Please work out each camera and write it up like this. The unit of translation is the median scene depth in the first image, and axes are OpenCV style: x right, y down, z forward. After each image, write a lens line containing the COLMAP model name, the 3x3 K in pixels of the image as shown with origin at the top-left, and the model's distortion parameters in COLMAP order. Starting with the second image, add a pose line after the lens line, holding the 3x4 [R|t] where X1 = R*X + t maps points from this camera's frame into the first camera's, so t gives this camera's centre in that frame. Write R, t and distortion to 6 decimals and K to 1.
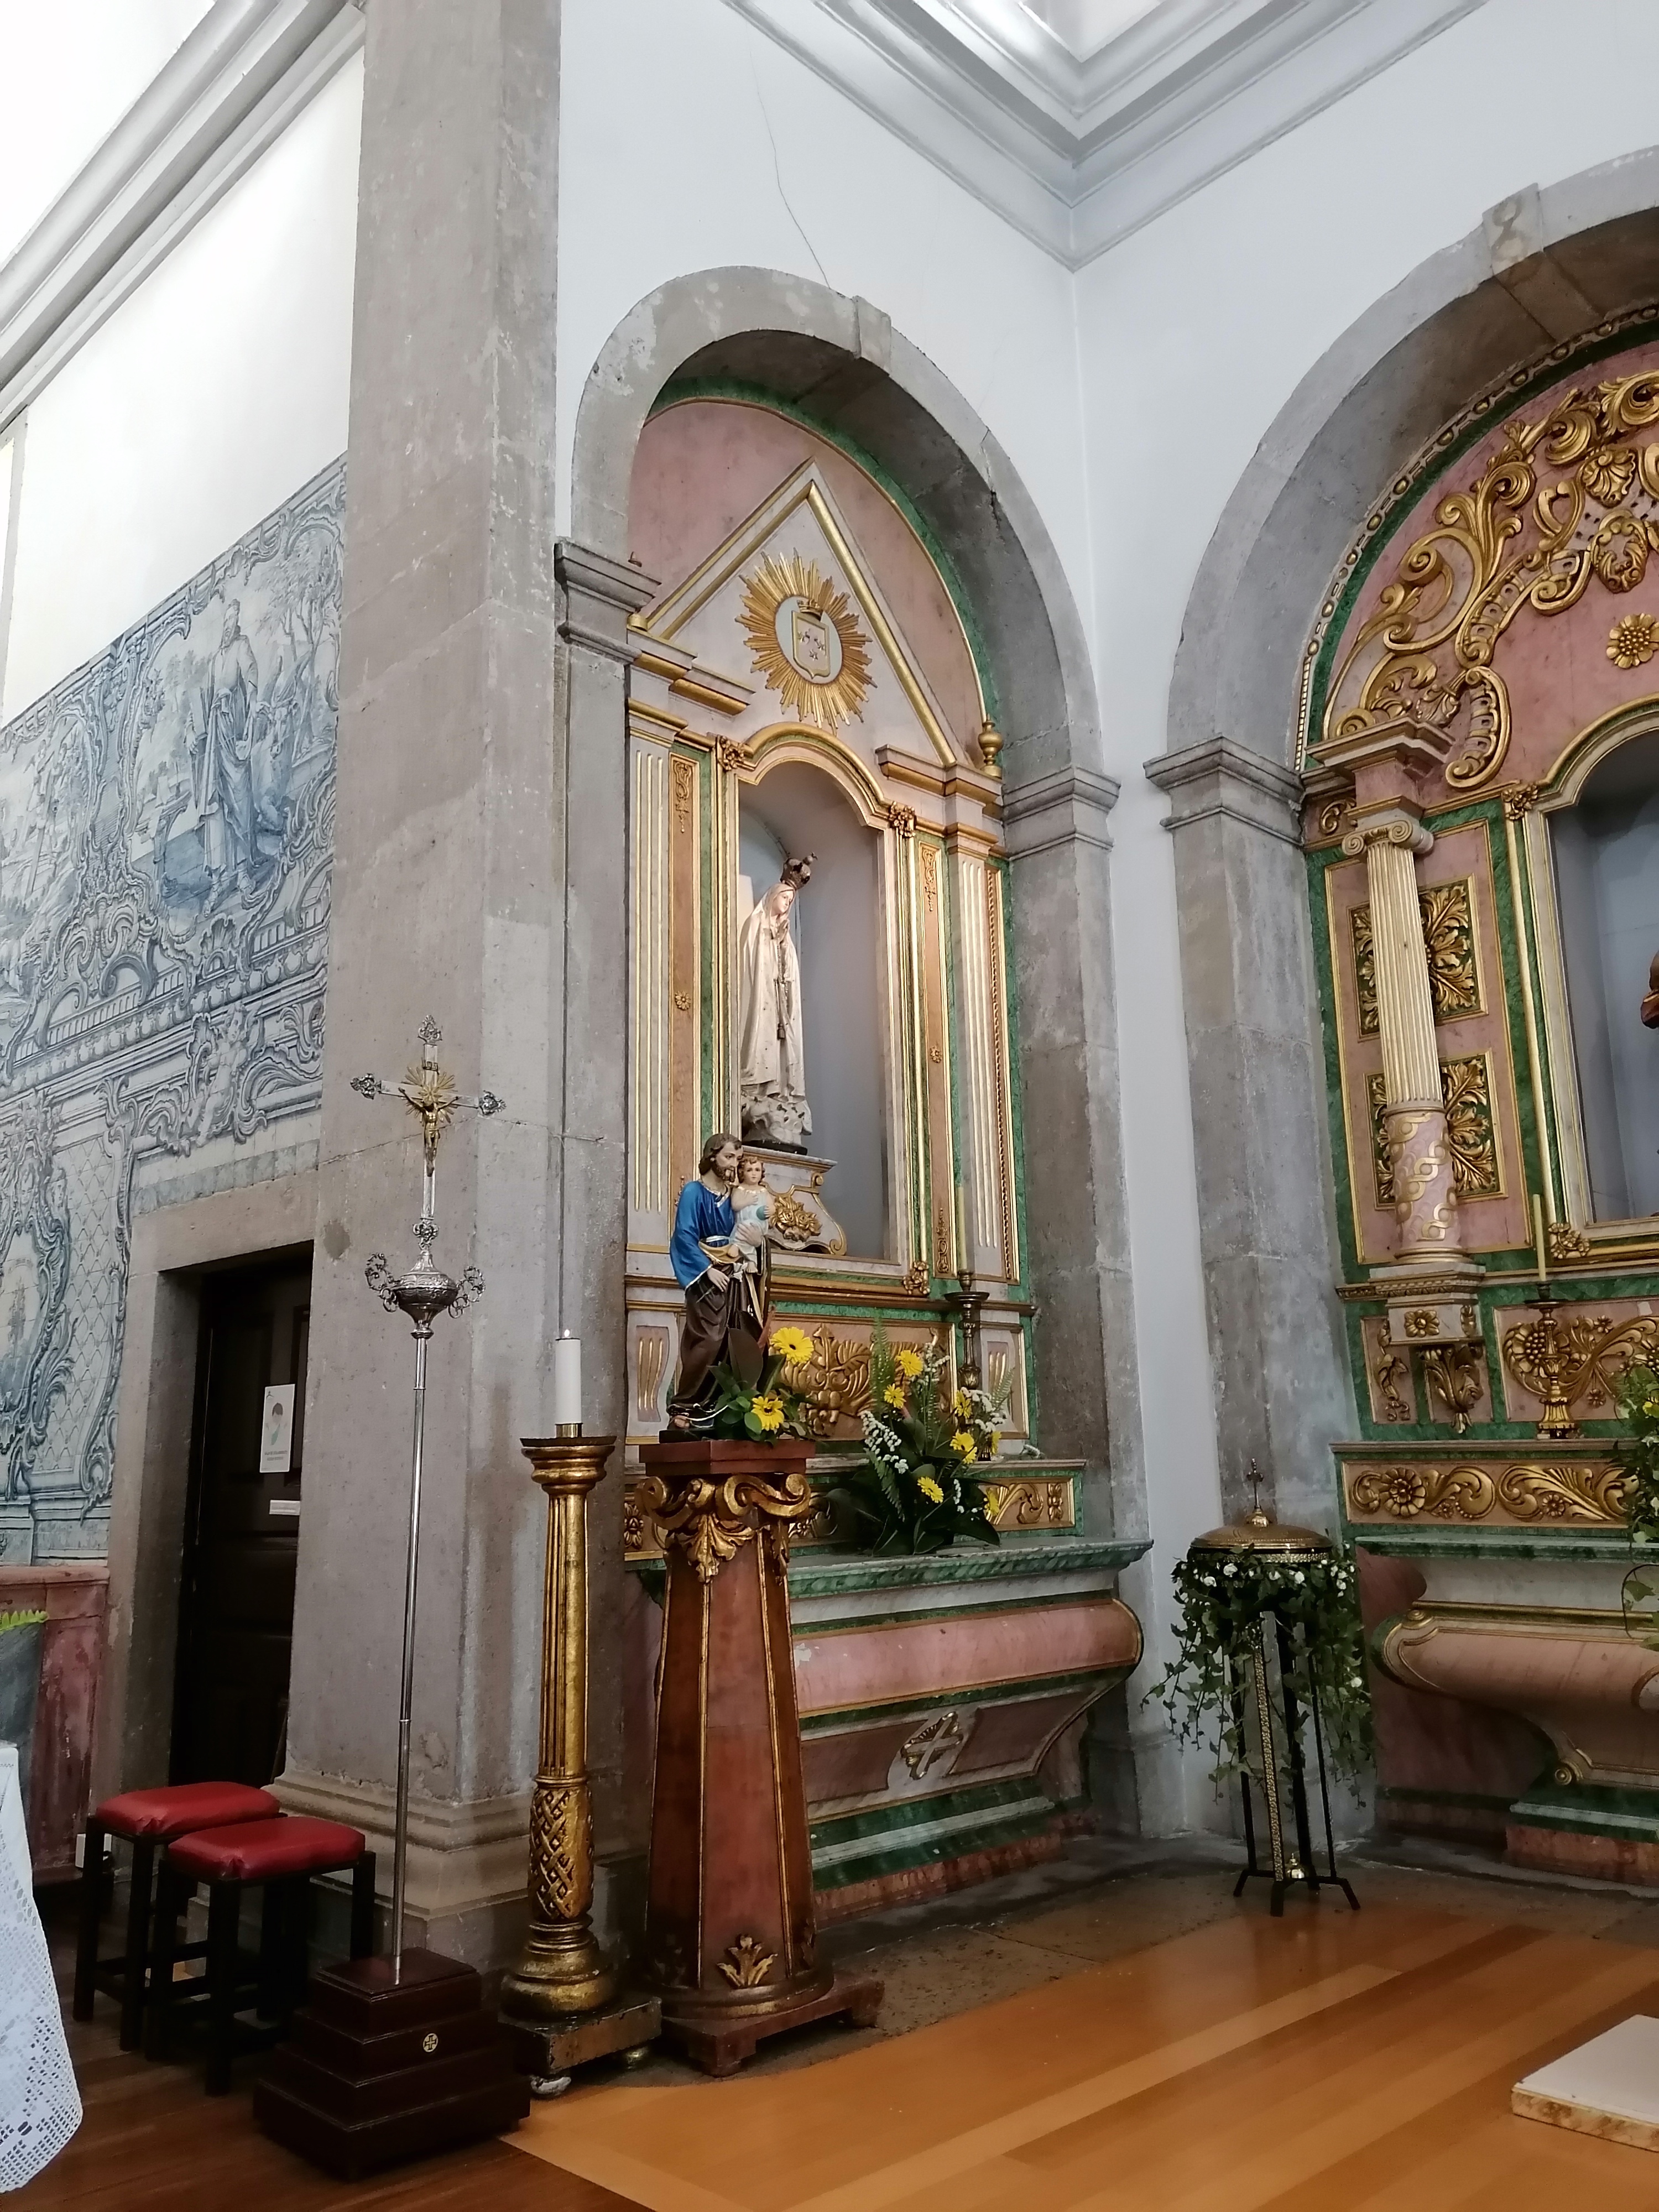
lens RADIAL K [[1651.3, 0, 833.0], [0, 1651.3, 1103.3], [0, 0, 1]] dist [0.110067, -0.143059]
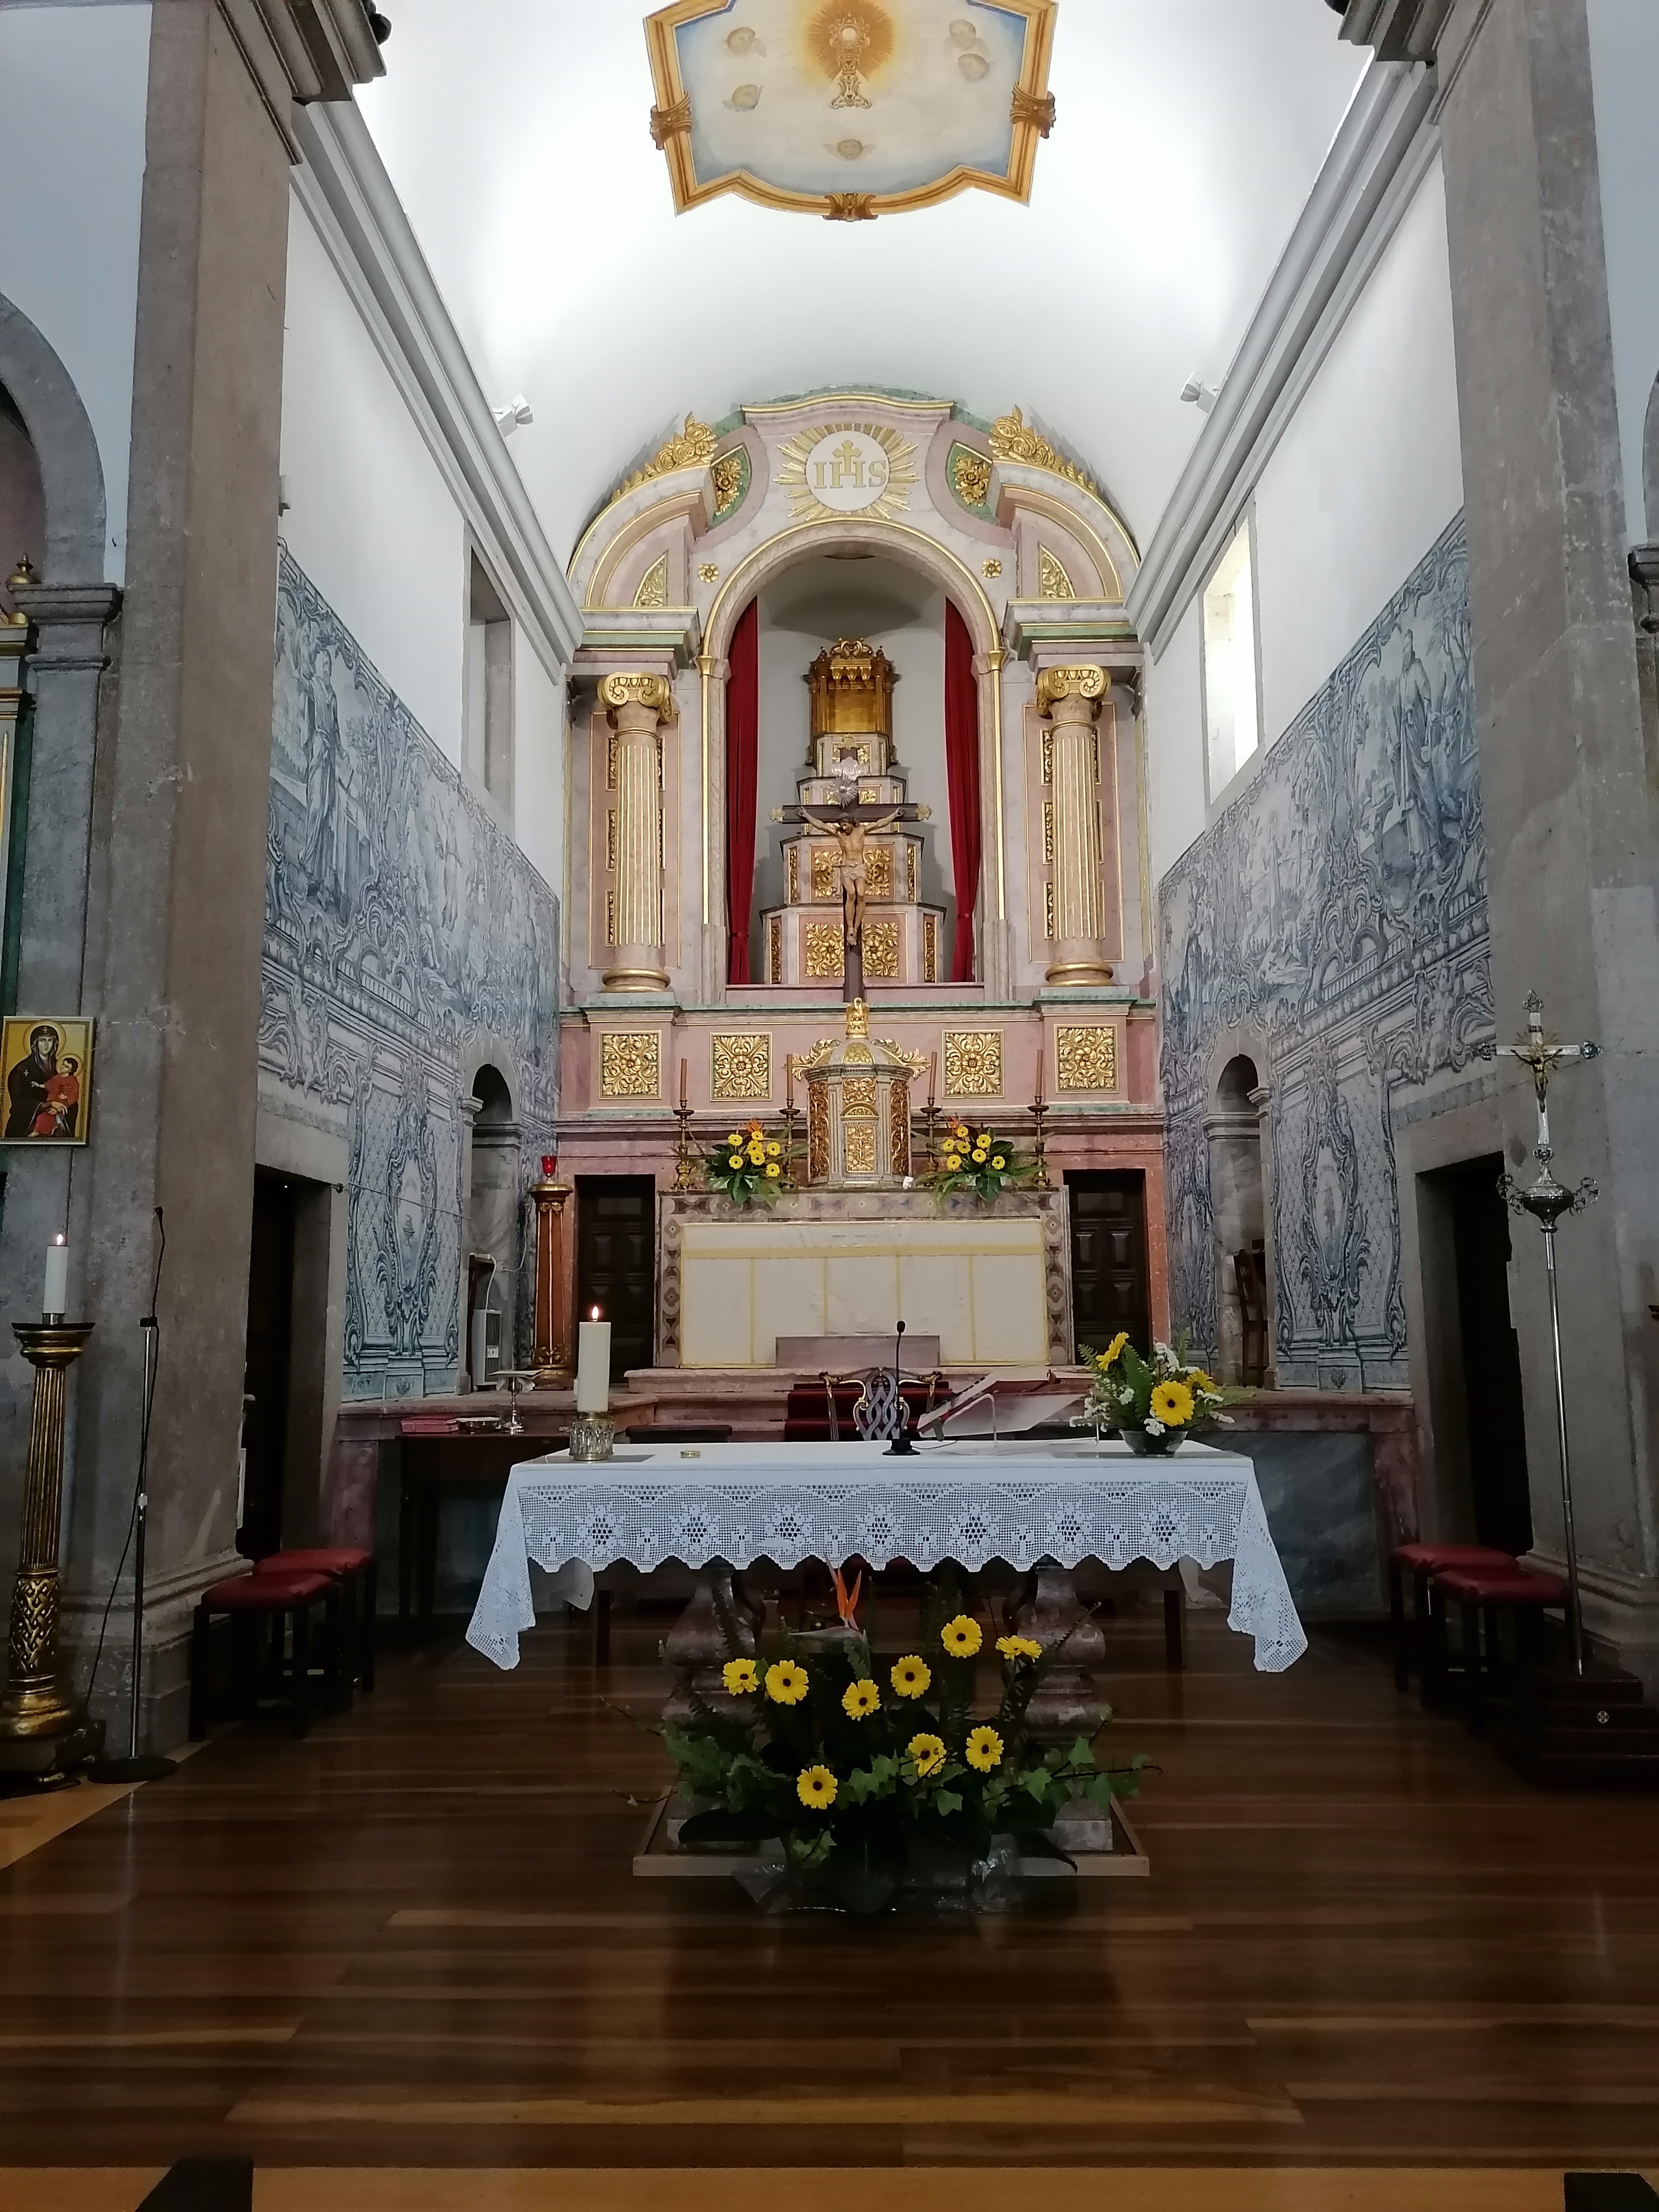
lens RADIAL K [[1651.3, 0, 833.0], [0, 1651.3, 1103.3], [0, 0, 1]] dist [0.110067, -0.143059]
pose [[0.708140, -0.088278, -0.700532, 0.127741], [0.146023, 0.989014, 0.022977, -0.033189], [0.690808, -0.118565, 0.713251, -0.152914]]
